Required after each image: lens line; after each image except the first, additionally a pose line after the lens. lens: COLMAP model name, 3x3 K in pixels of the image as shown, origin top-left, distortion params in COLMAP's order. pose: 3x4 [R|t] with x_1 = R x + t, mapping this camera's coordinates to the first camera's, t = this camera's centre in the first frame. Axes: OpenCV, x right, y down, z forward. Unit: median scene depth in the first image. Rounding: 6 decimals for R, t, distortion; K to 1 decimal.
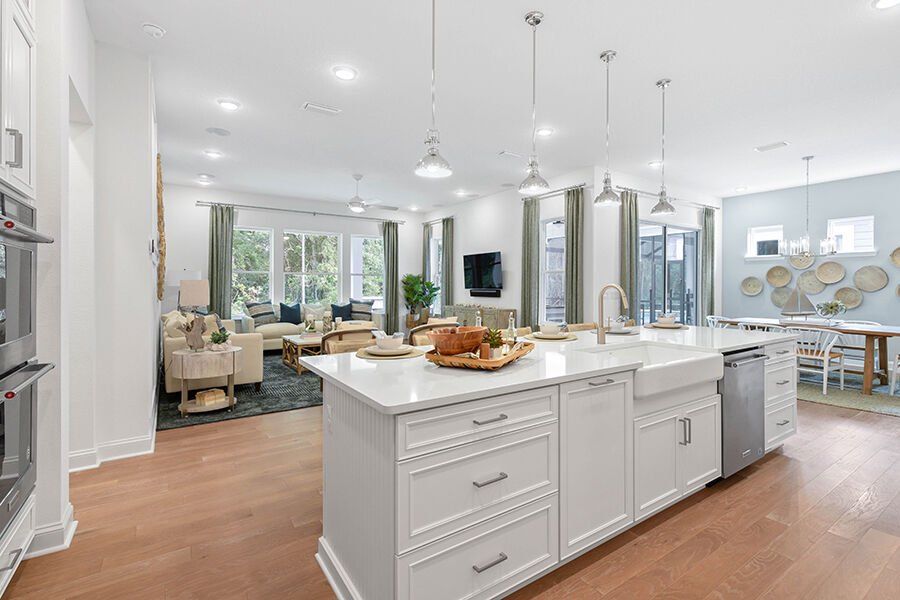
lens RADIAL K [[420.9, 0, 480.6], [0, 420.9, 283.9], [0, 0, 1]] dist [0.003209, 0.000141]
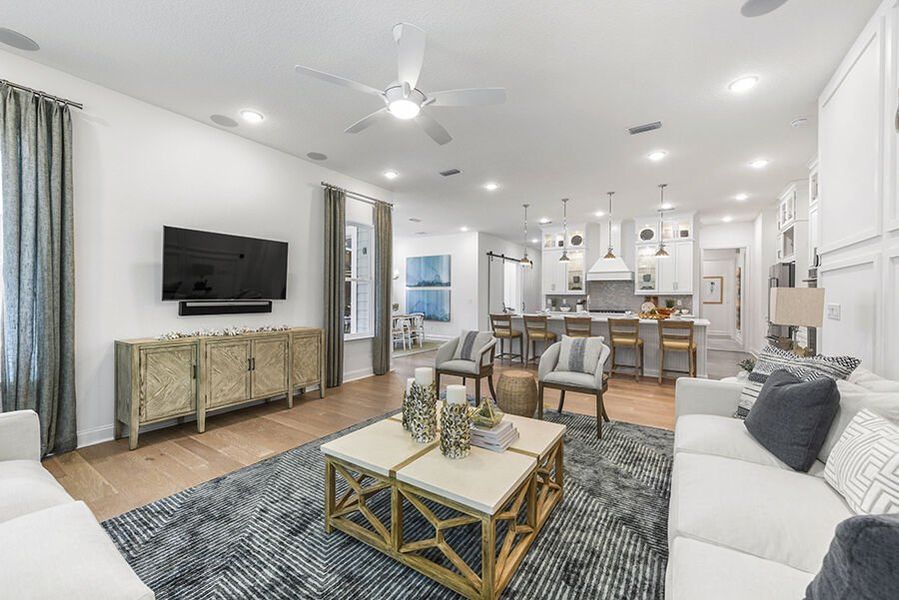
lens RADIAL K [[351.8, 0, 452.6], [0, 351.8, 296.8], [0, 0, 1]] dist [0.004286, -0.000819]
pose [[-0.352712, -0.003229, 0.935726, -0.538015], [-0.007858, 0.999969, 0.000489, 0.005539], [-0.935699, -0.007181, -0.352726, 0.907693]]
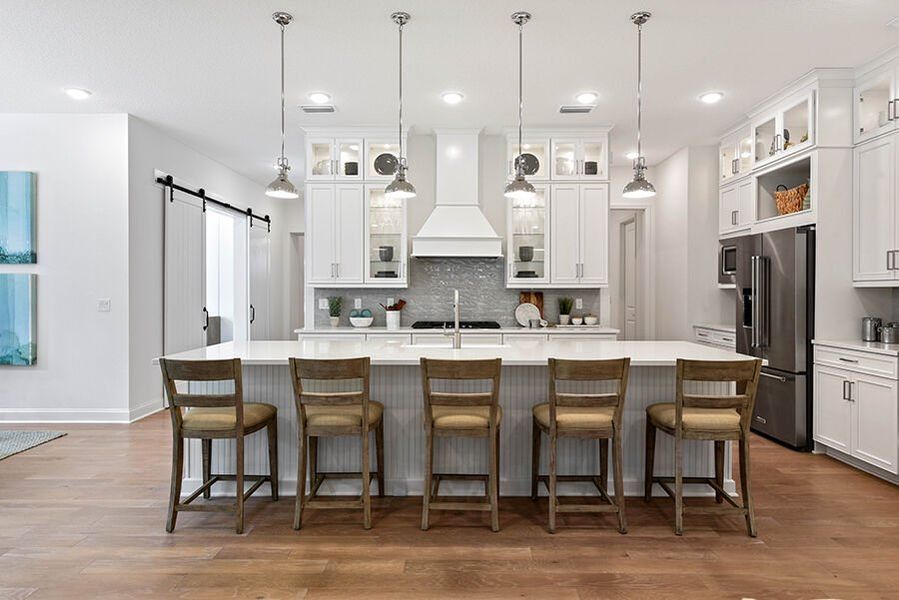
lens RADIAL K [[548.3, 0, 451.5], [0, 548.3, 293.5], [0, 0, 1]] dist [0.007573, 0.002916]
pose [[-0.805871, -0.005178, 0.592069, -0.174370], [-0.003472, 0.999986, 0.004019, 0.000466], [-0.592081, 0.001183, -0.805877, 0.717887]]
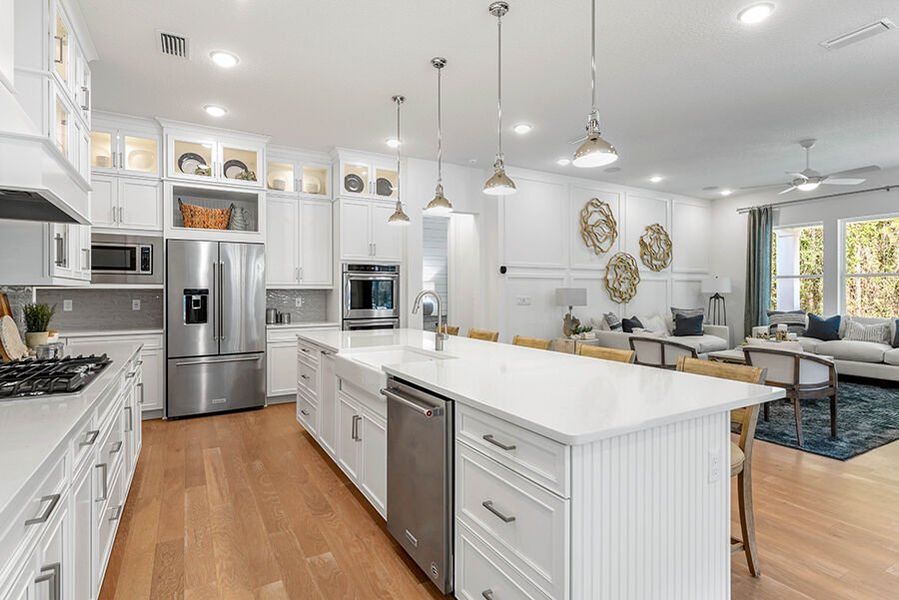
lens RADIAL K [[456.4, 0, 450.8], [0, 456.4, 291.2], [0, 0, 1]] dist [0.010986, -0.002824]
pose [[-0.093807, -0.003394, -0.995585, 0.468457], [0.004793, 0.999981, -0.003861, 0.002513], [0.995579, -0.005134, -0.093789, 0.384770]]
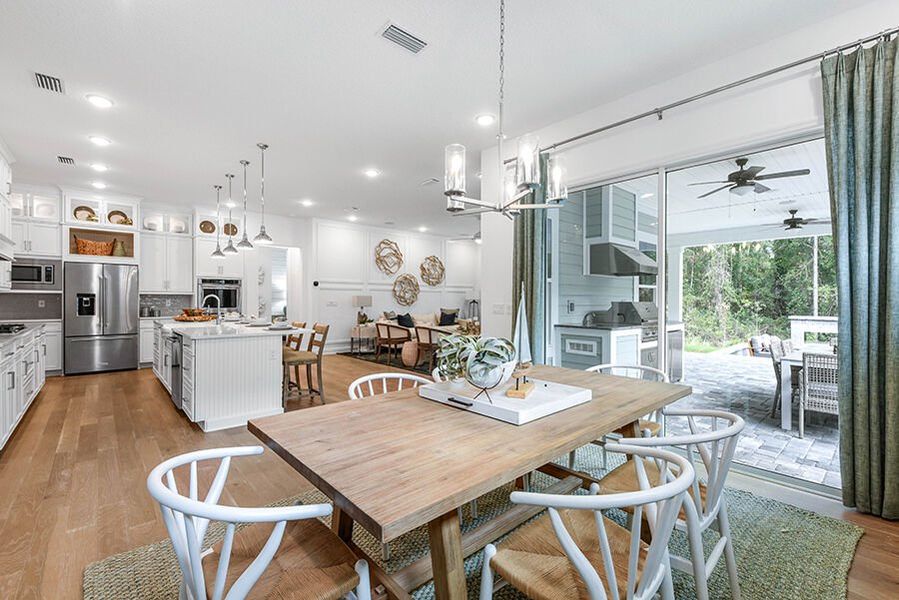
lens RADIAL K [[391.7, 0, 452.4], [0, 391.7, 302.2], [0, 0, 1]] dist [0.004961, -0.002796]
pose [[0.107302, 0.003813, -0.994219, 0.786689], [-0.001553, 0.999992, 0.003668, 0.009271], [0.994225, 0.001151, 0.107307, 0.657873]]
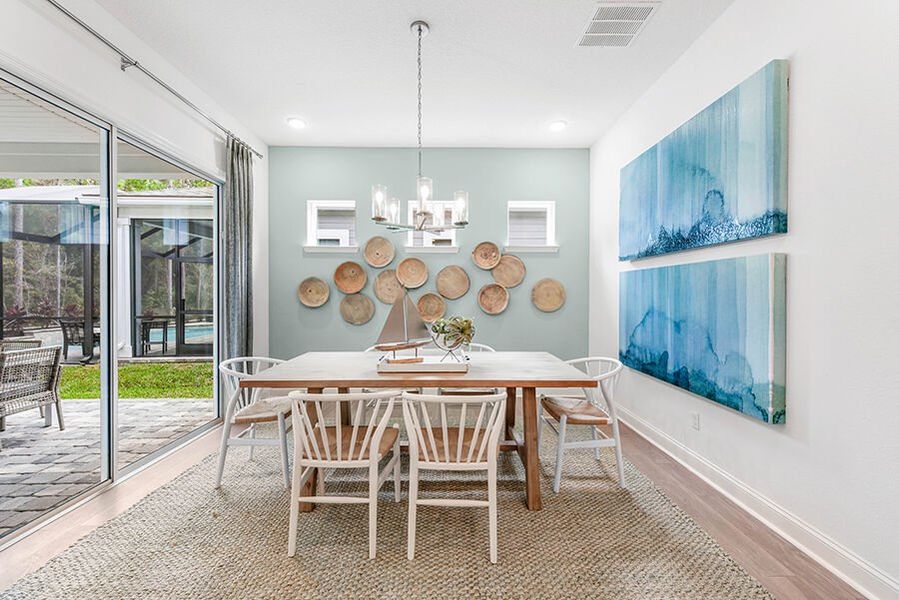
lens RADIAL K [[351.8, 0, 451.7], [0, 351.8, 297.8], [0, 0, 1]] dist [0.004286, -0.000819]
pose [[0.570225, -0.008396, 0.821445, 0.323882], [-0.001627, 0.999934, 0.011350, 0.007521], [-0.821487, -0.007808, 0.570174, 0.522330]]
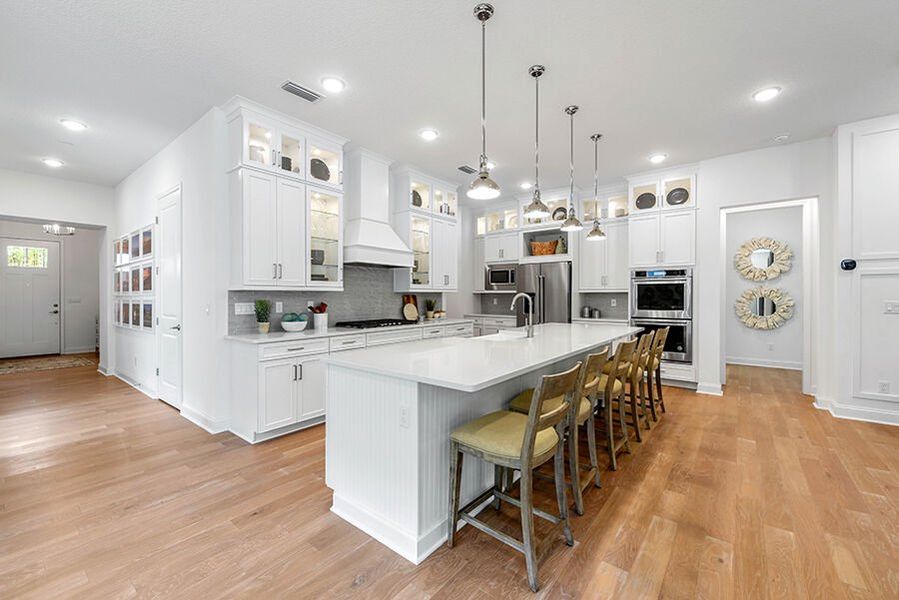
lens RADIAL K [[368.7, 0, 453.0], [0, 368.7, 296.6], [0, 0, 1]] dist [0.000907, -0.001117]
pose [[-0.960040, -0.000671, -0.279864, 0.294724], [-0.000761, 1.000000, 0.000214, 0.003796], [0.279863, 0.000418, -0.960040, 0.710912]]
